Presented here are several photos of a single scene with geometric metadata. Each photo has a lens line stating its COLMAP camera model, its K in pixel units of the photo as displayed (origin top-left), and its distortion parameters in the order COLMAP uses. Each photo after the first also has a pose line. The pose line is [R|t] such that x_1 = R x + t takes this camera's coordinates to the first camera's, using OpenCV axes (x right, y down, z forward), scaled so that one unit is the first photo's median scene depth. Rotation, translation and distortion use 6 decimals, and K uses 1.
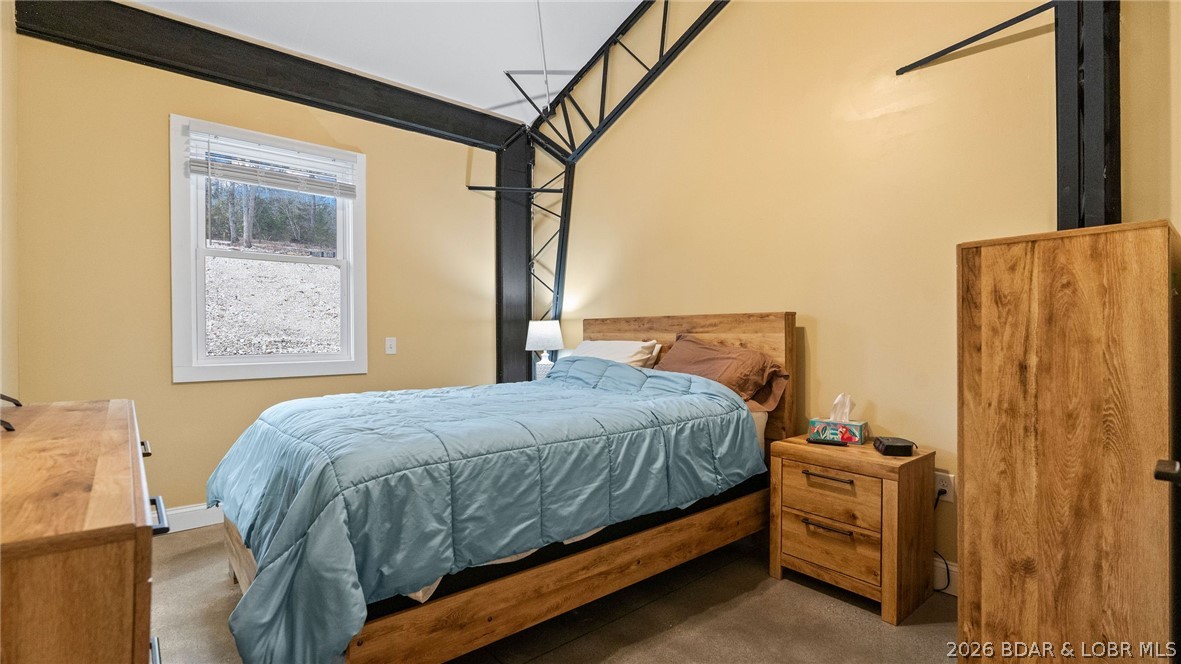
lens RADIAL K [[531.3, 0, 592.4], [0, 531.3, 334.7], [0, 0, 1]] dist [-0.003148, 0.000106]
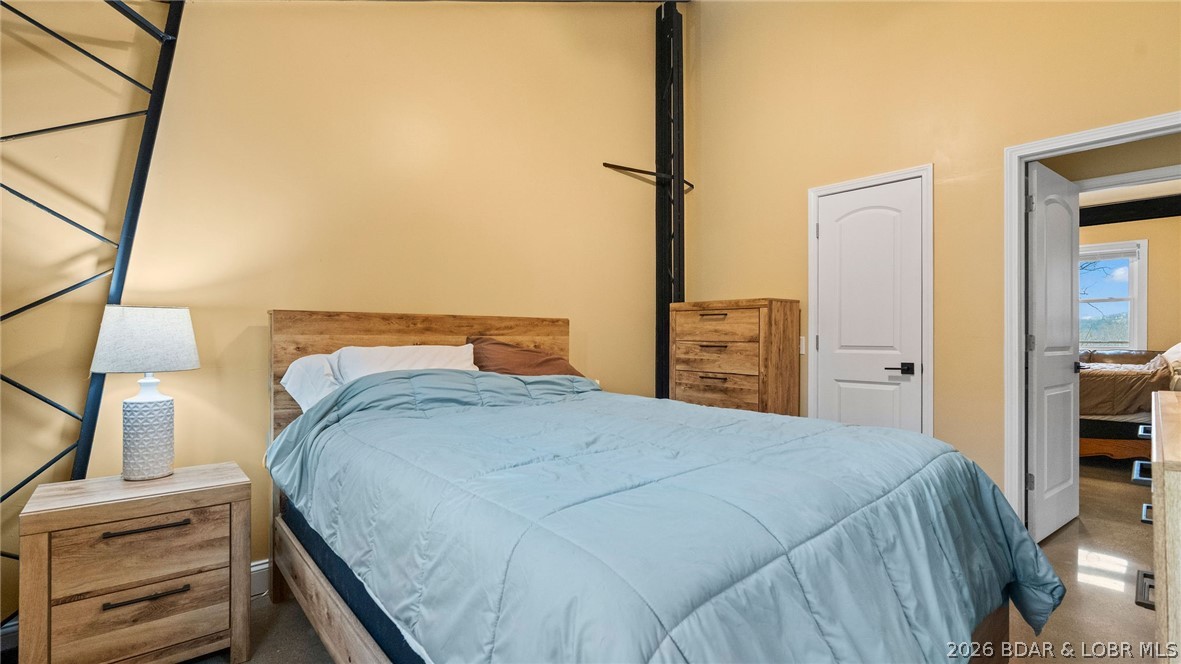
lens RADIAL K [[531.3, 0, 592.4], [0, 531.3, 334.7], [0, 0, 1]] dist [-0.003148, 0.000106]
pose [[-0.016015, 0.000591, 0.999872, -0.806865], [-0.000868, 0.999999, -0.000605, -0.004472], [-0.999871, -0.000878, -0.016015, 0.901180]]
